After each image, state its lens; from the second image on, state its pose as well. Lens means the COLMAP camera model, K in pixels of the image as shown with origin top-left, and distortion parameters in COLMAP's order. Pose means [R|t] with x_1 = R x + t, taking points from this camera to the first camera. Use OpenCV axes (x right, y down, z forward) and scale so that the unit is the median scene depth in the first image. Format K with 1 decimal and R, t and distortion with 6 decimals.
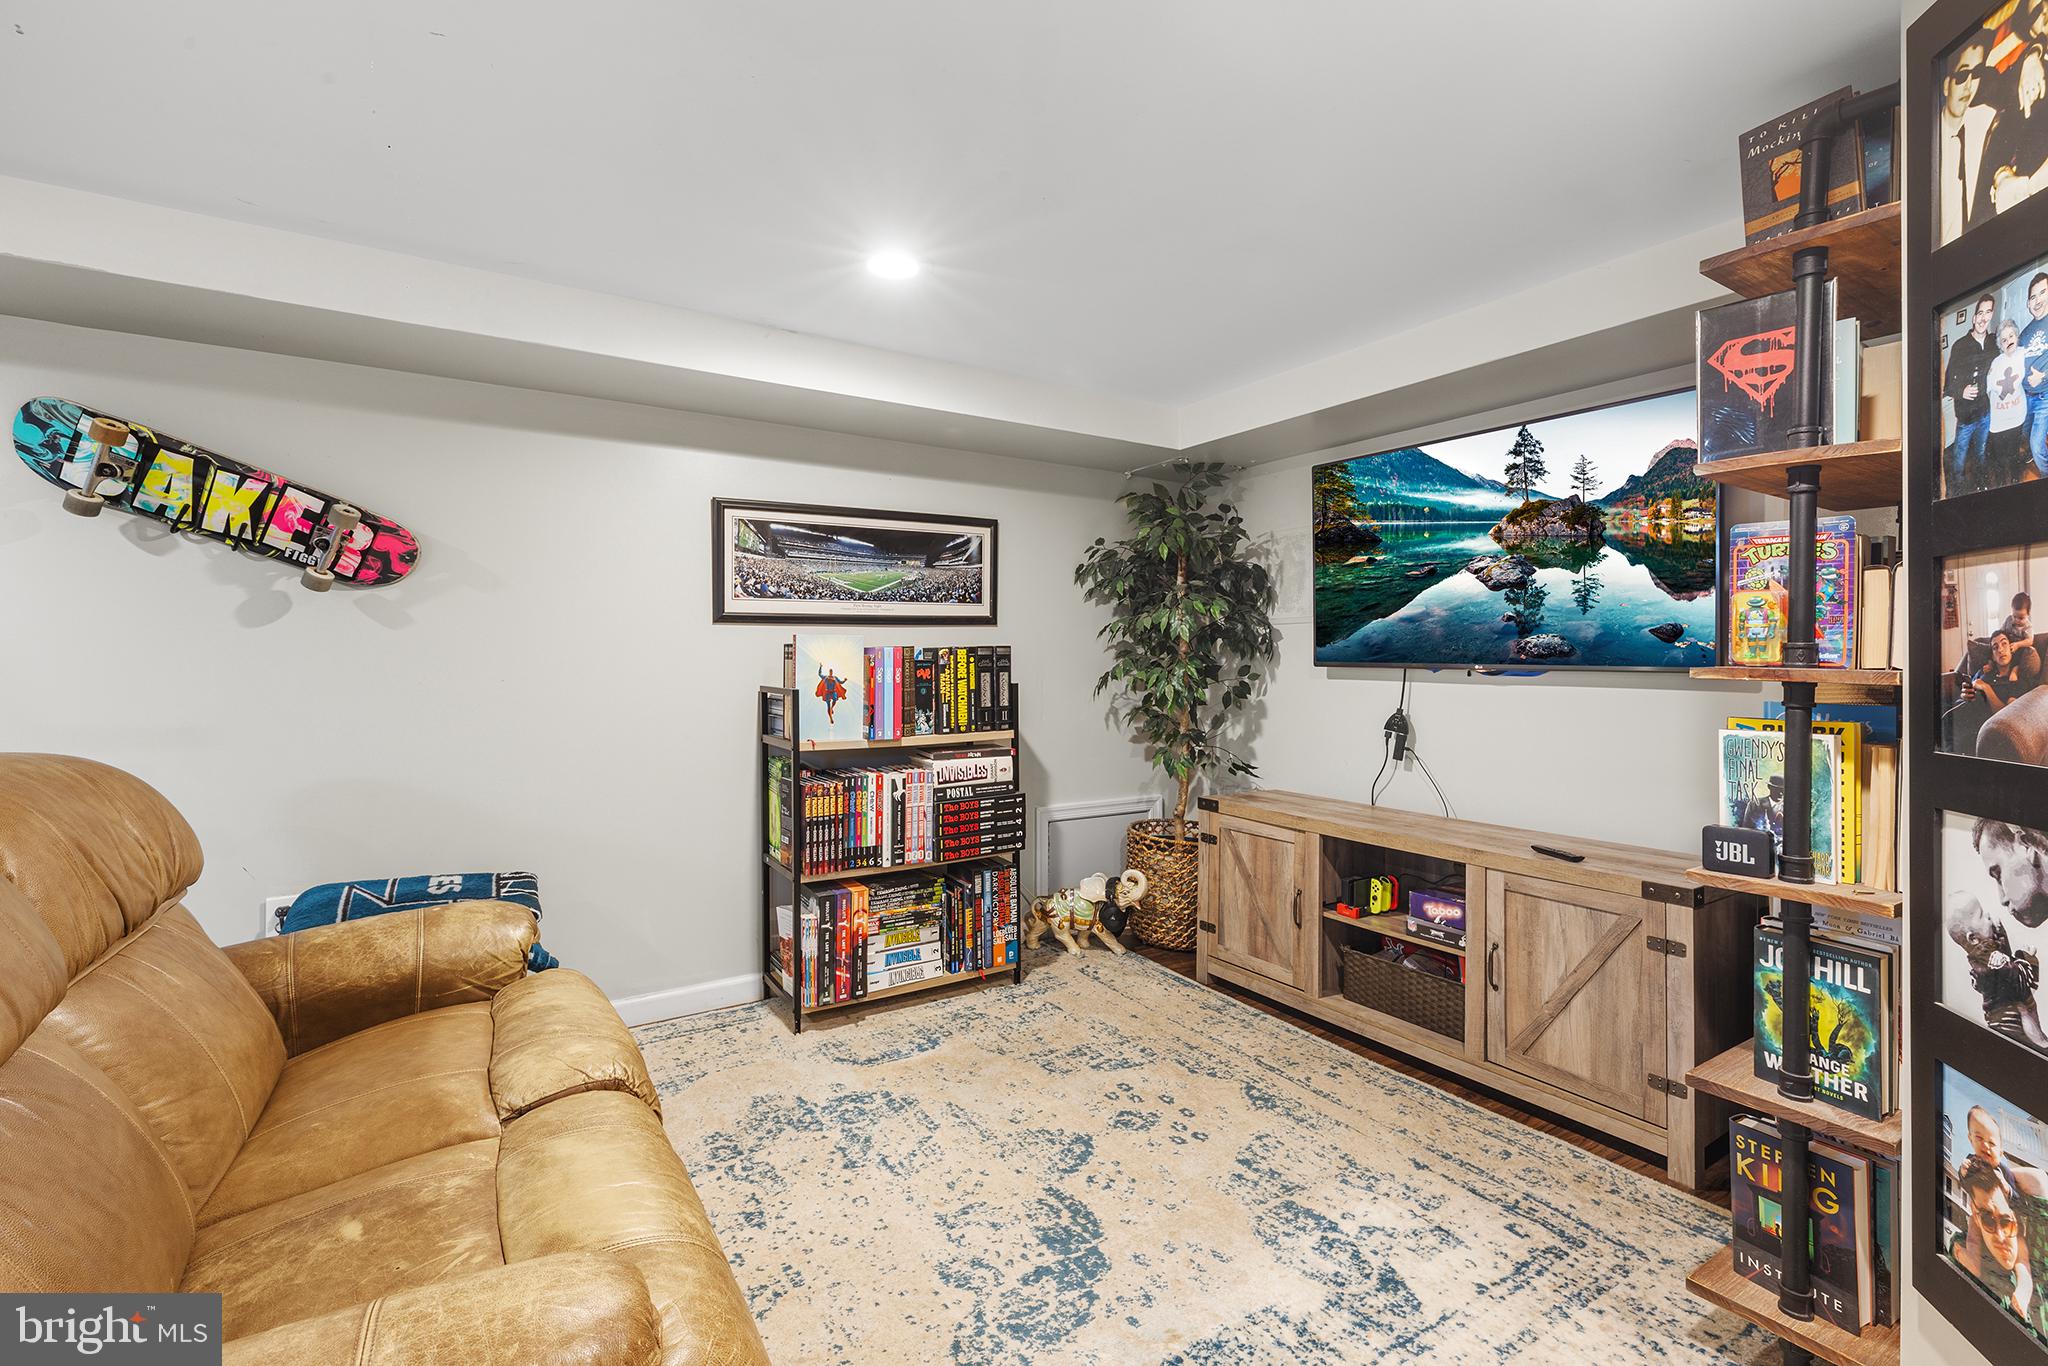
lens RADIAL K [[920.5, 0, 1024.3], [0, 920.5, 656.8], [0, 0, 1]] dist [0.011176, -0.002866]
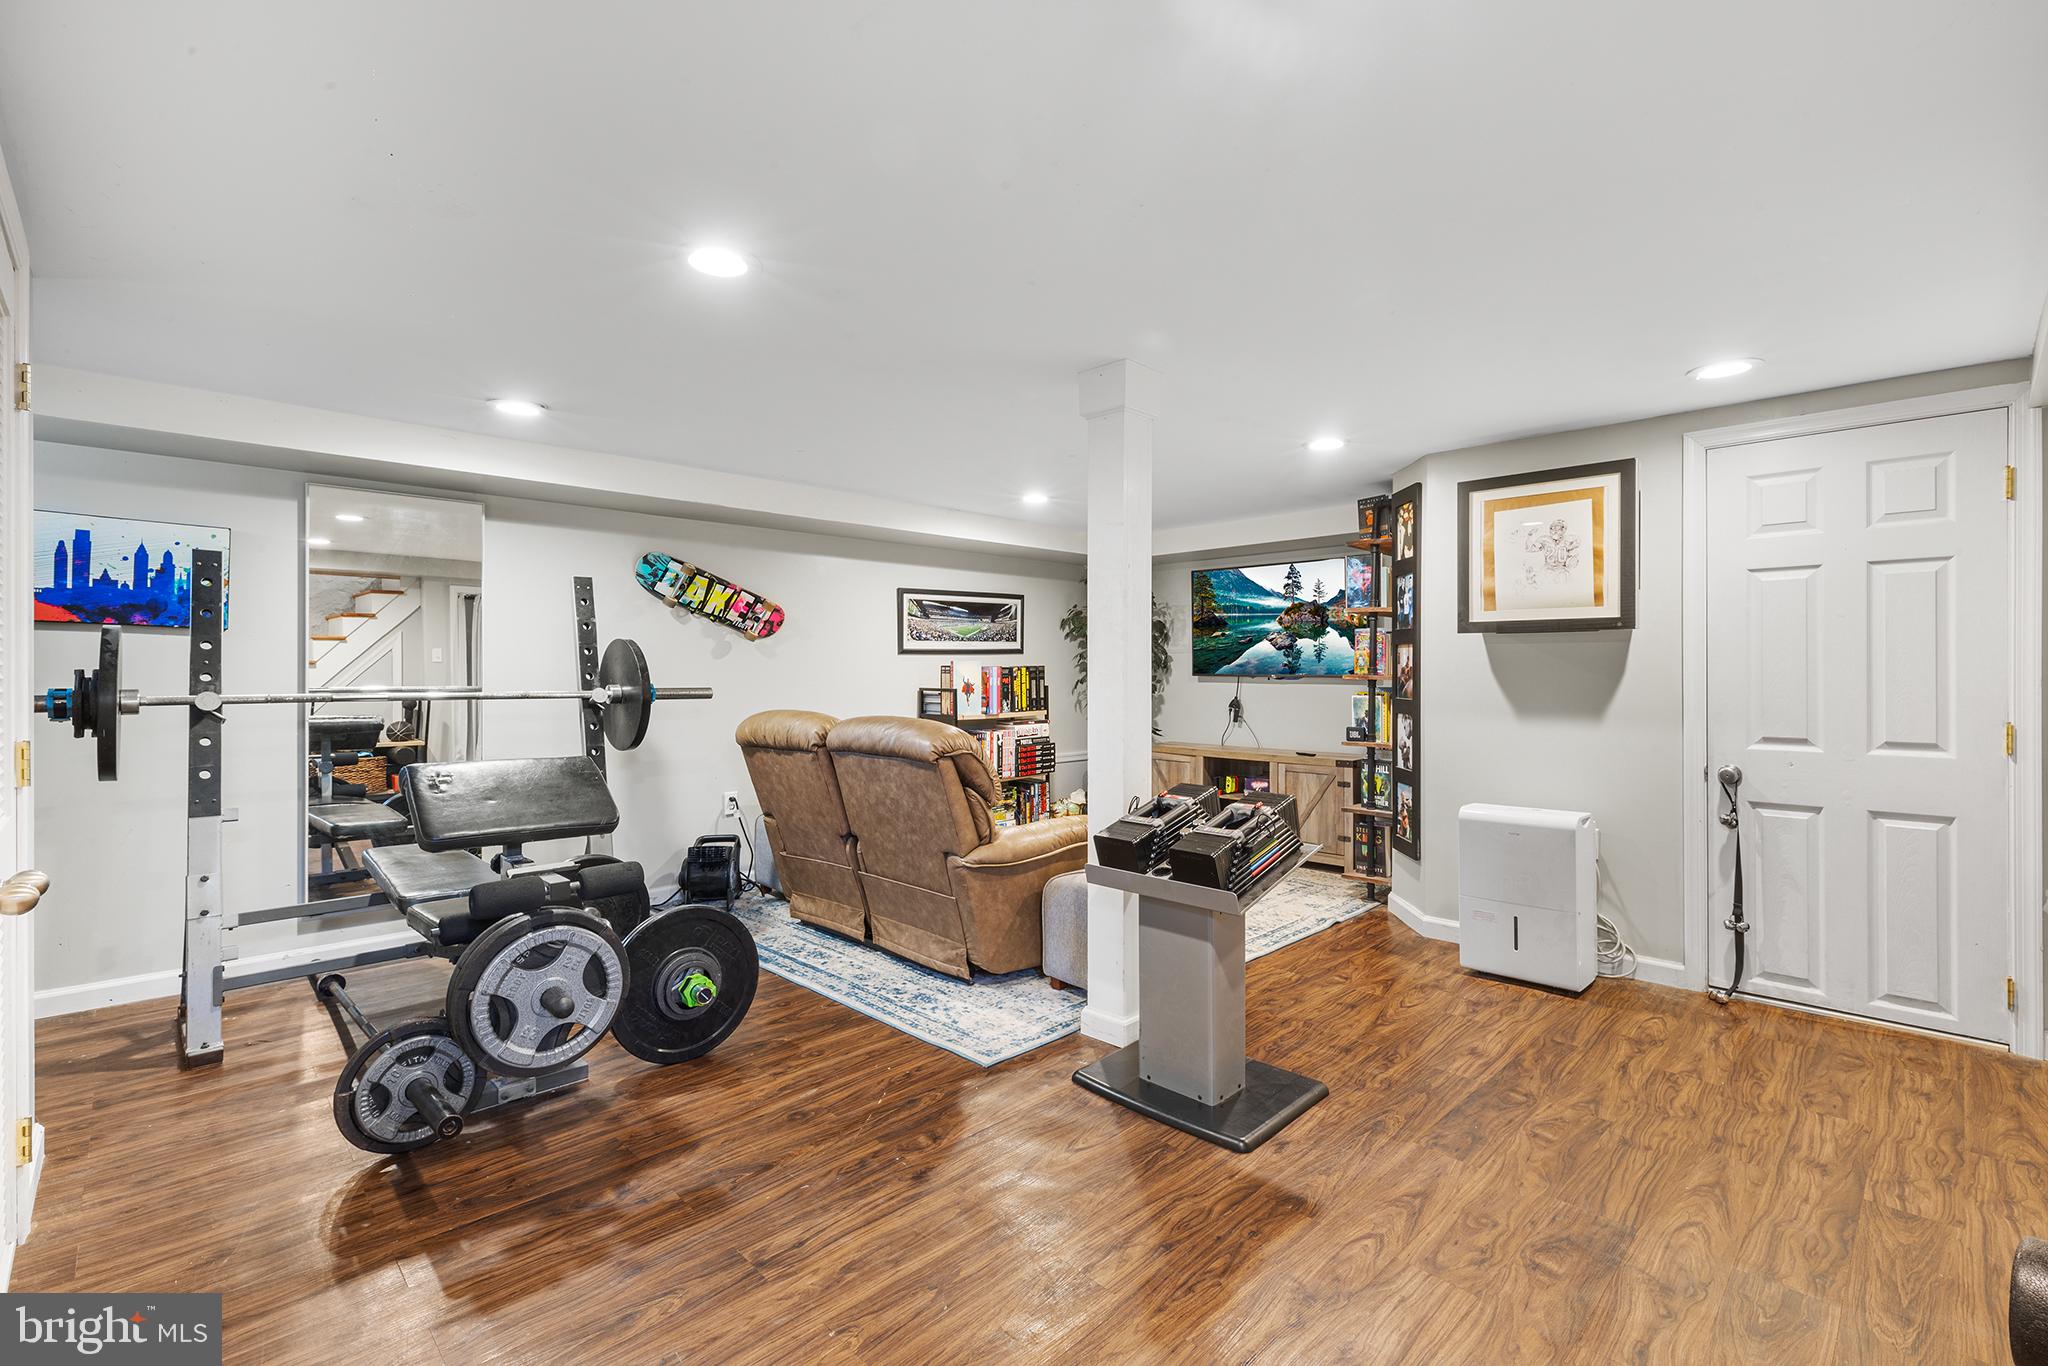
lens RADIAL K [[920.5, 0, 1019.8], [0, 920.5, 670.3], [0, 0, 1]] dist [0.011176, -0.002866]
pose [[0.978032, -0.004199, 0.208413, -0.506593], [0.003493, 0.999987, 0.003755, -0.010795], [-0.208426, -0.002945, 0.978034, -0.928045]]
